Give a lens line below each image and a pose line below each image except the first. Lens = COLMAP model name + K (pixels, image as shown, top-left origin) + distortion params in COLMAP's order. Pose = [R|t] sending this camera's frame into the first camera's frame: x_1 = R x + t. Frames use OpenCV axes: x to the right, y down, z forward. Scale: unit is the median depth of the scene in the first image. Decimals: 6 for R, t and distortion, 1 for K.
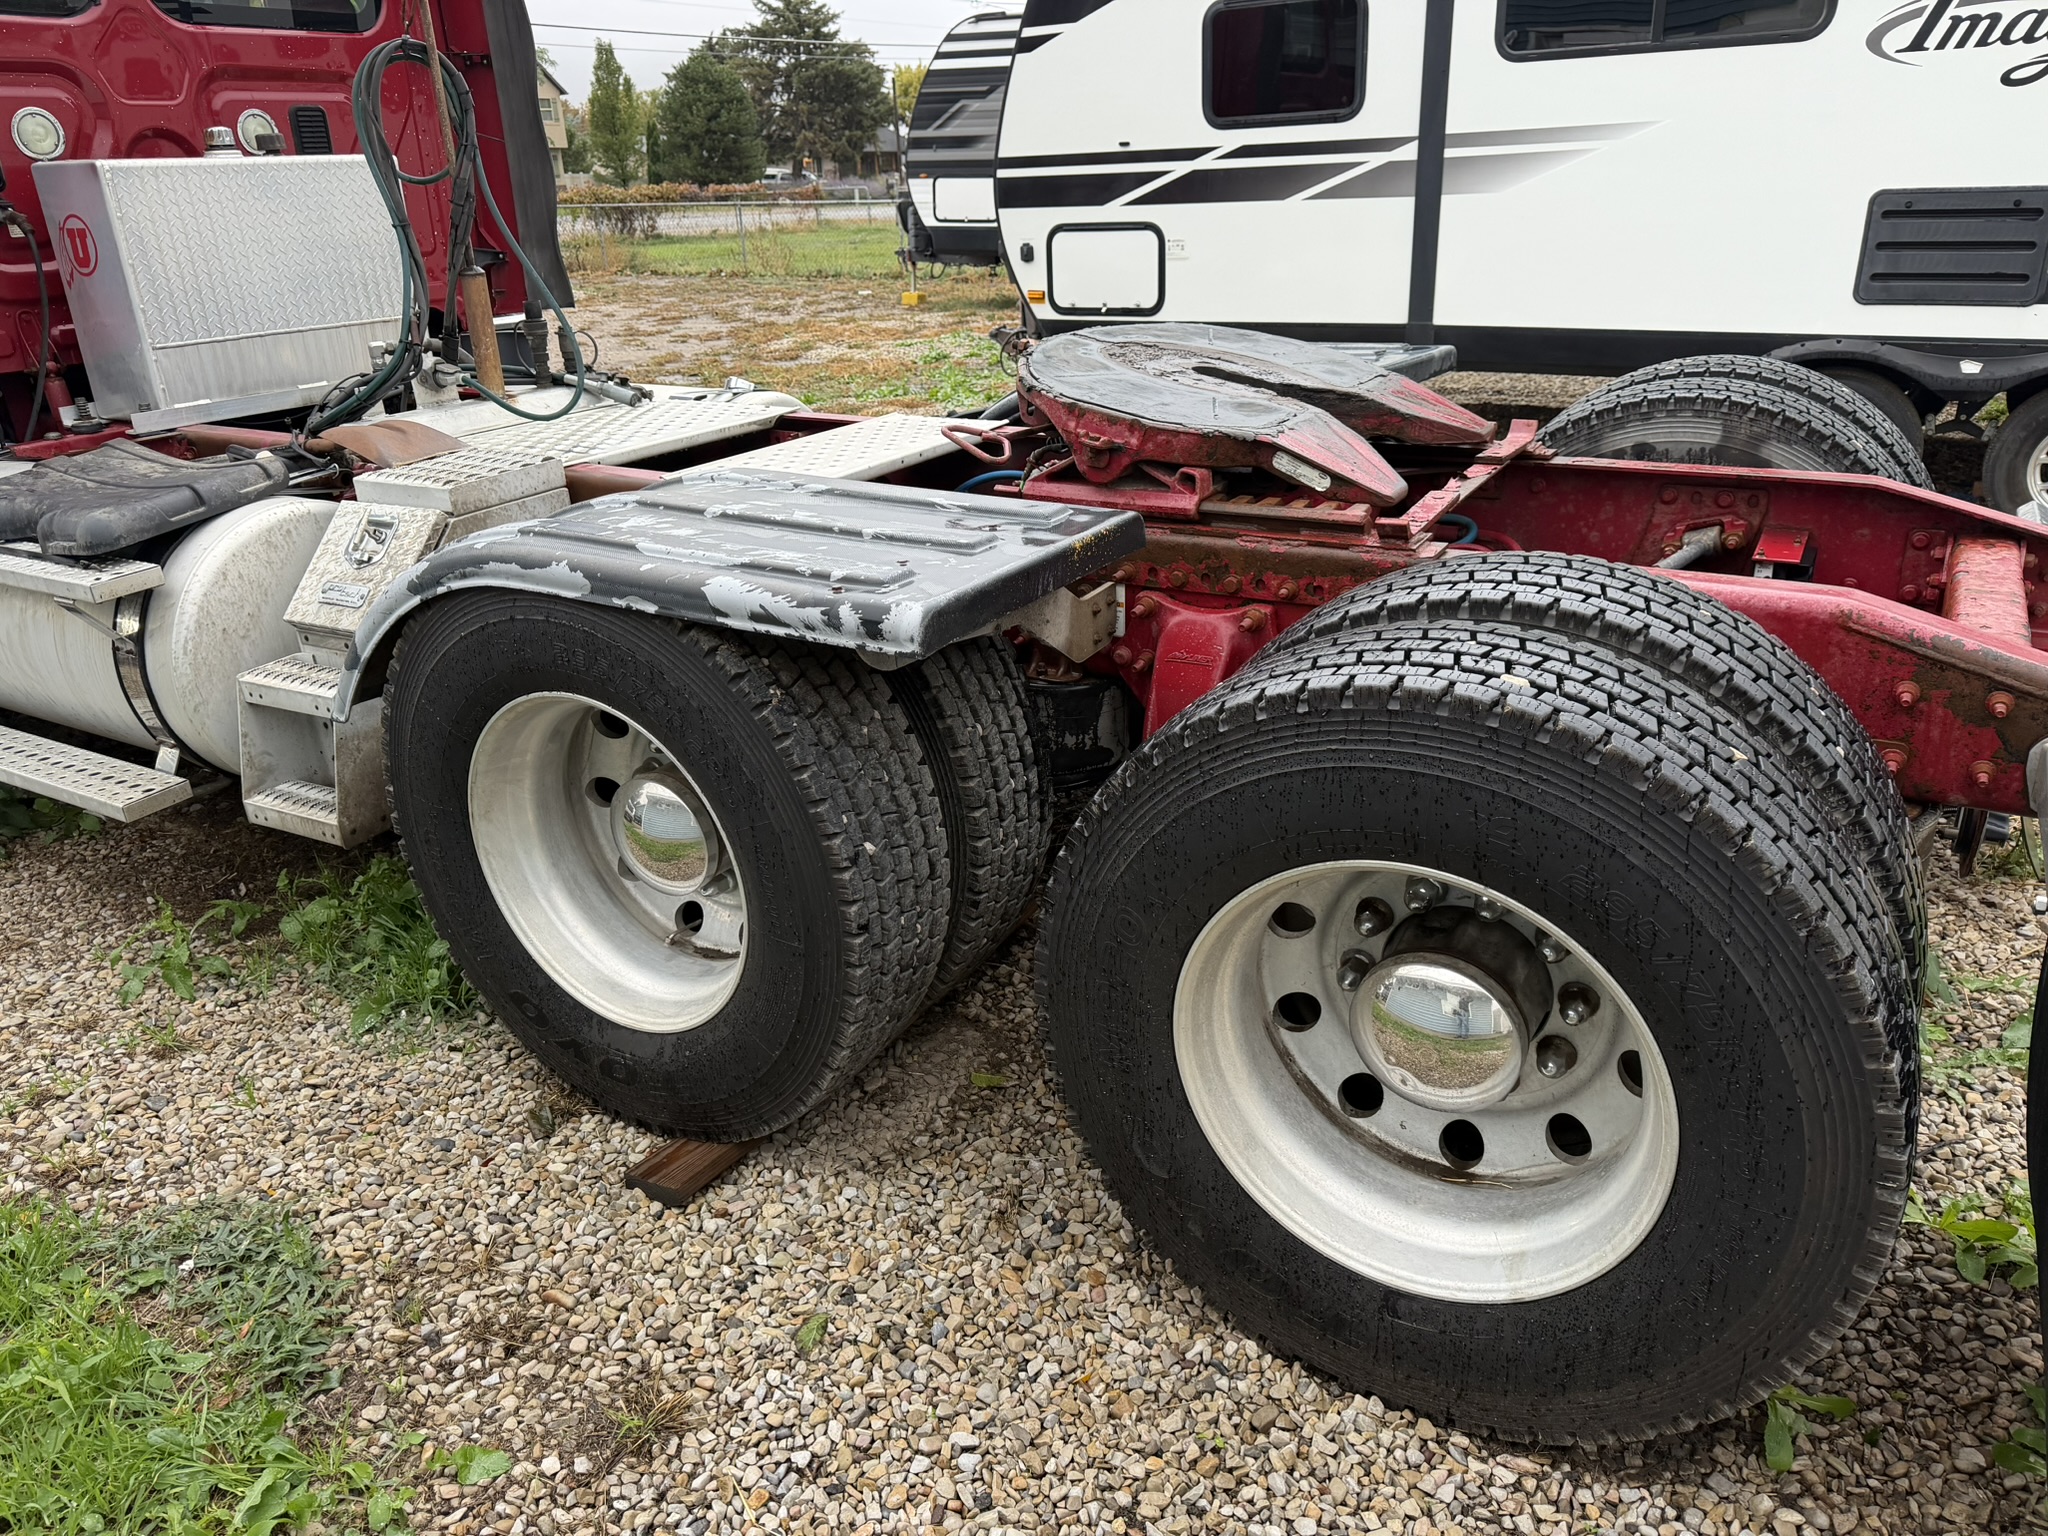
lens RADIAL K [[1482.8, 0, 1027.7], [0, 1482.8, 772.0], [0, 0, 1]] dist [0.003524, -0.008702]
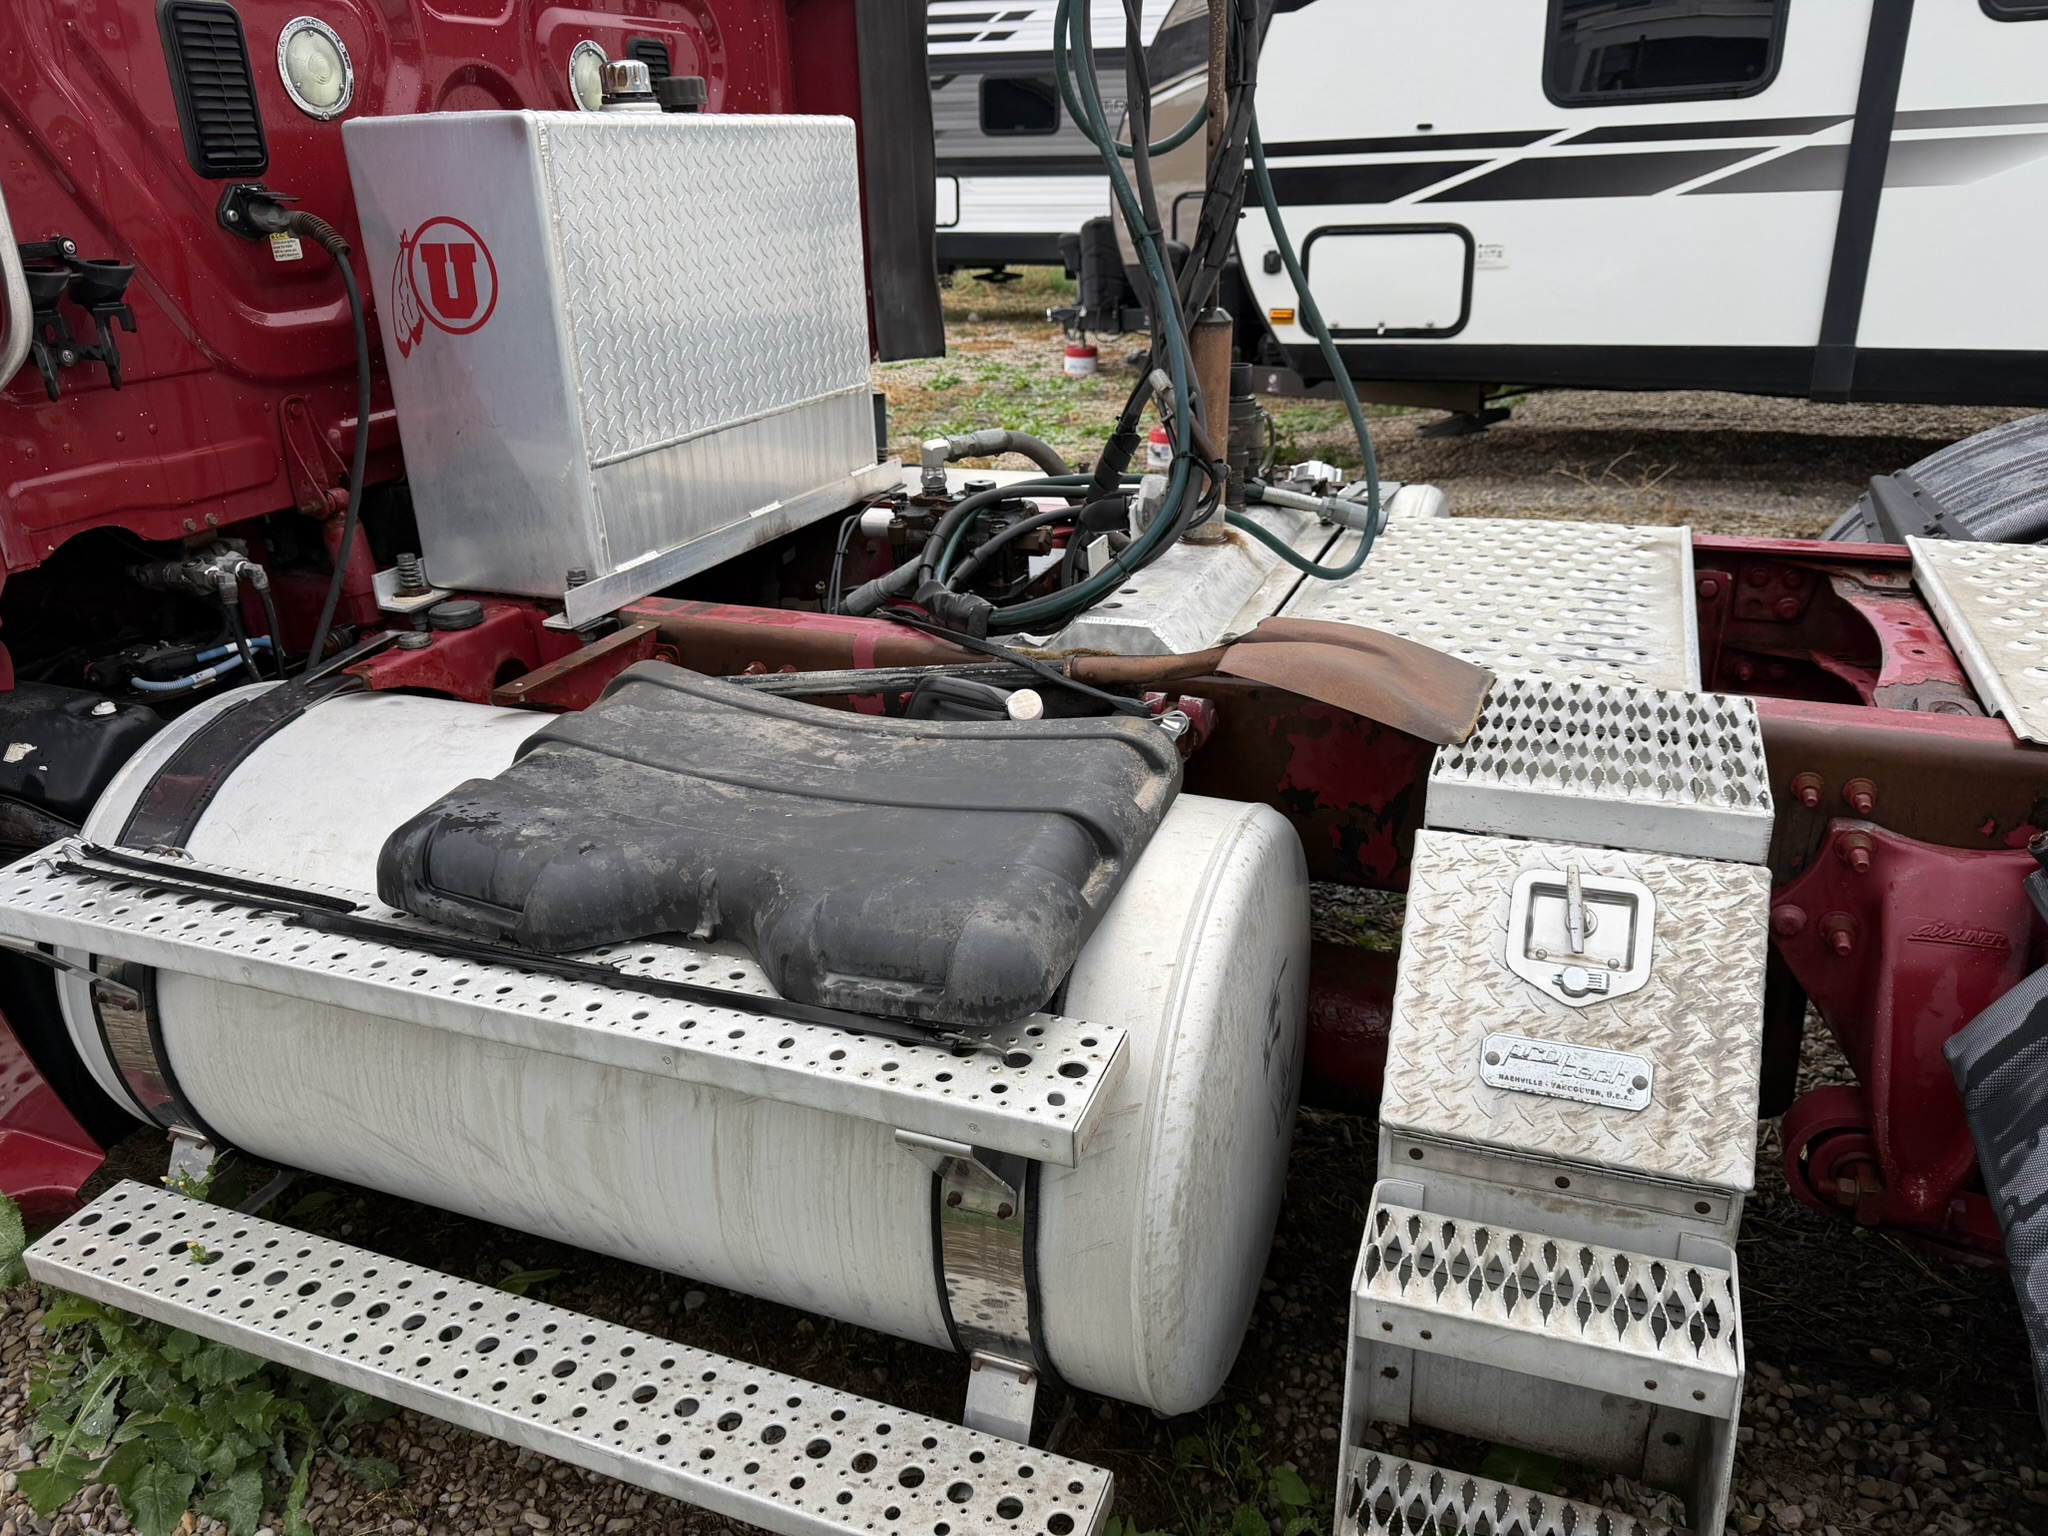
lens RADIAL K [[1468.0, 0, 1022.1], [0, 1468.0, 766.6], [0, 0, 1]] dist [-0.008403, -0.003500]
pose [[0.988751, -0.059348, 0.137290, -0.309919], [0.059730, 0.998214, 0.001340, -0.101331], [-0.137124, 0.006875, 0.990530, 0.273114]]
